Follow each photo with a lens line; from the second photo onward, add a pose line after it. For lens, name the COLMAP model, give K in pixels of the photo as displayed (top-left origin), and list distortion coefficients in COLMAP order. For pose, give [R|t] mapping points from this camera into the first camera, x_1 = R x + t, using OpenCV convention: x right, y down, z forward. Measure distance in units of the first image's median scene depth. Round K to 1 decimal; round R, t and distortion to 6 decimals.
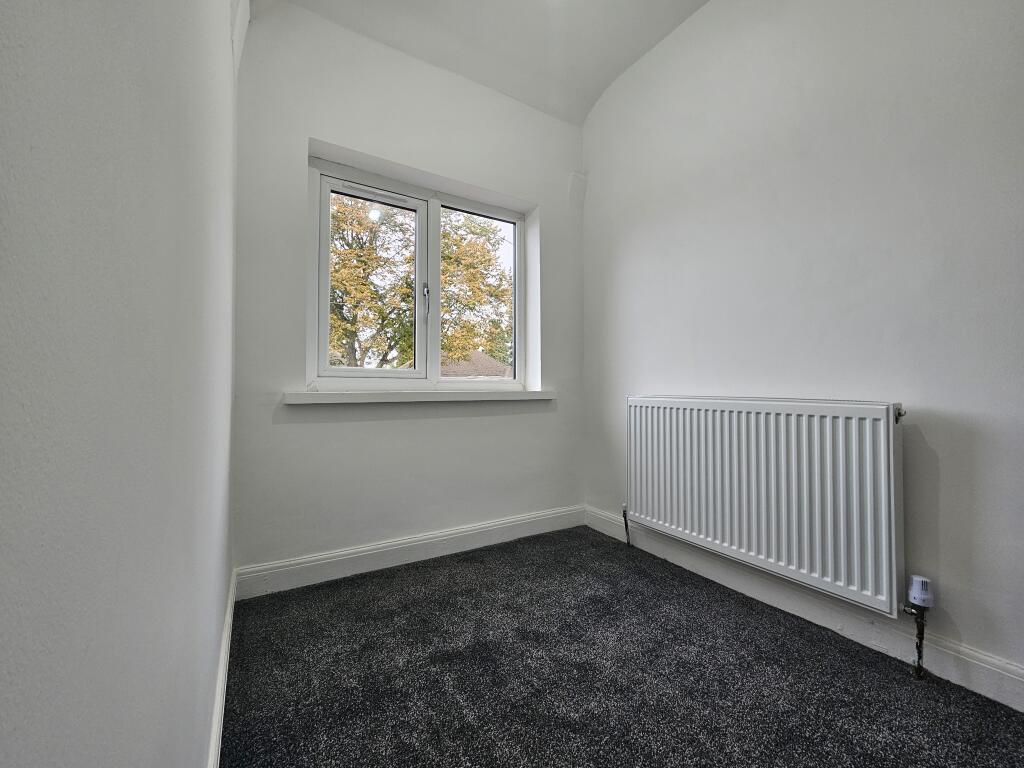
lens RADIAL K [[420.2, 0, 510.3], [0, 420.2, 380.1], [0, 0, 1]] dist [-0.001536, 0.000694]
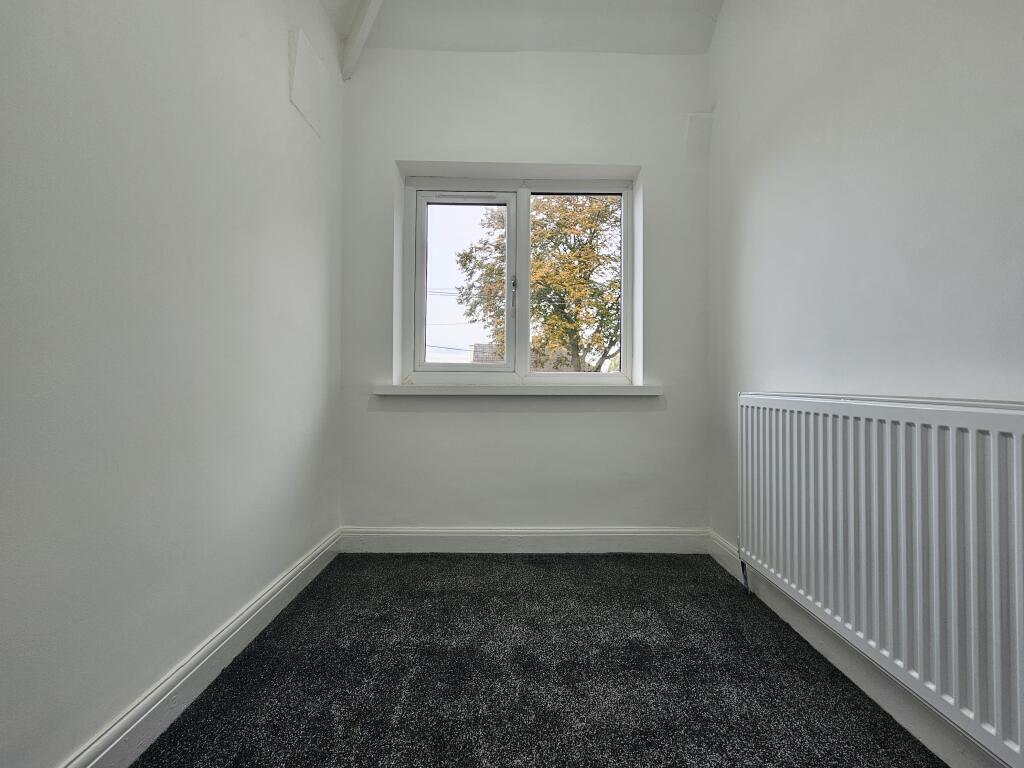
lens RADIAL K [[420.2, 0, 510.3], [0, 420.2, 380.1], [0, 0, 1]] dist [-0.001536, 0.000694]
pose [[0.856878, -0.001474, -0.515517, 0.328282], [0.006859, 0.999940, 0.008542, 0.006740], [0.515474, -0.010855, 0.856837, 0.157247]]
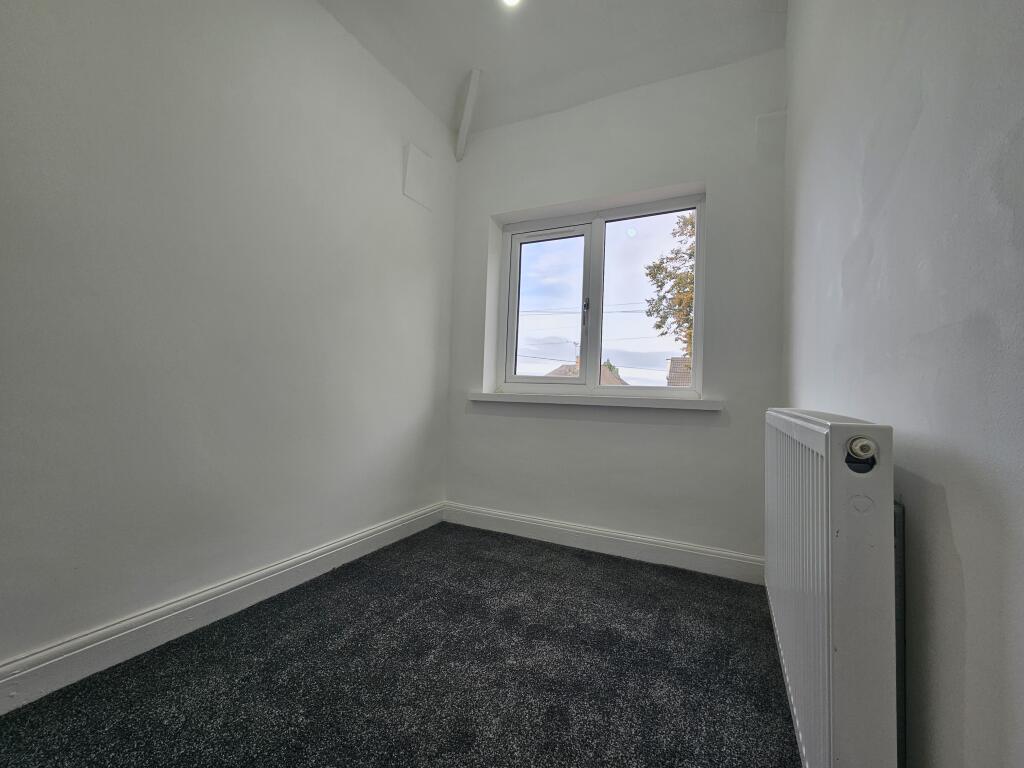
lens RADIAL K [[417.4, 0, 512.5], [0, 417.4, 379.6], [0, 0, 1]] dist [-0.001933, -0.000016]
pose [[0.535177, -0.011141, -0.844666, 0.669081], [-0.015996, 0.999600, -0.023320, 0.013043], [0.844588, 0.025991, 0.534785, 0.277183]]
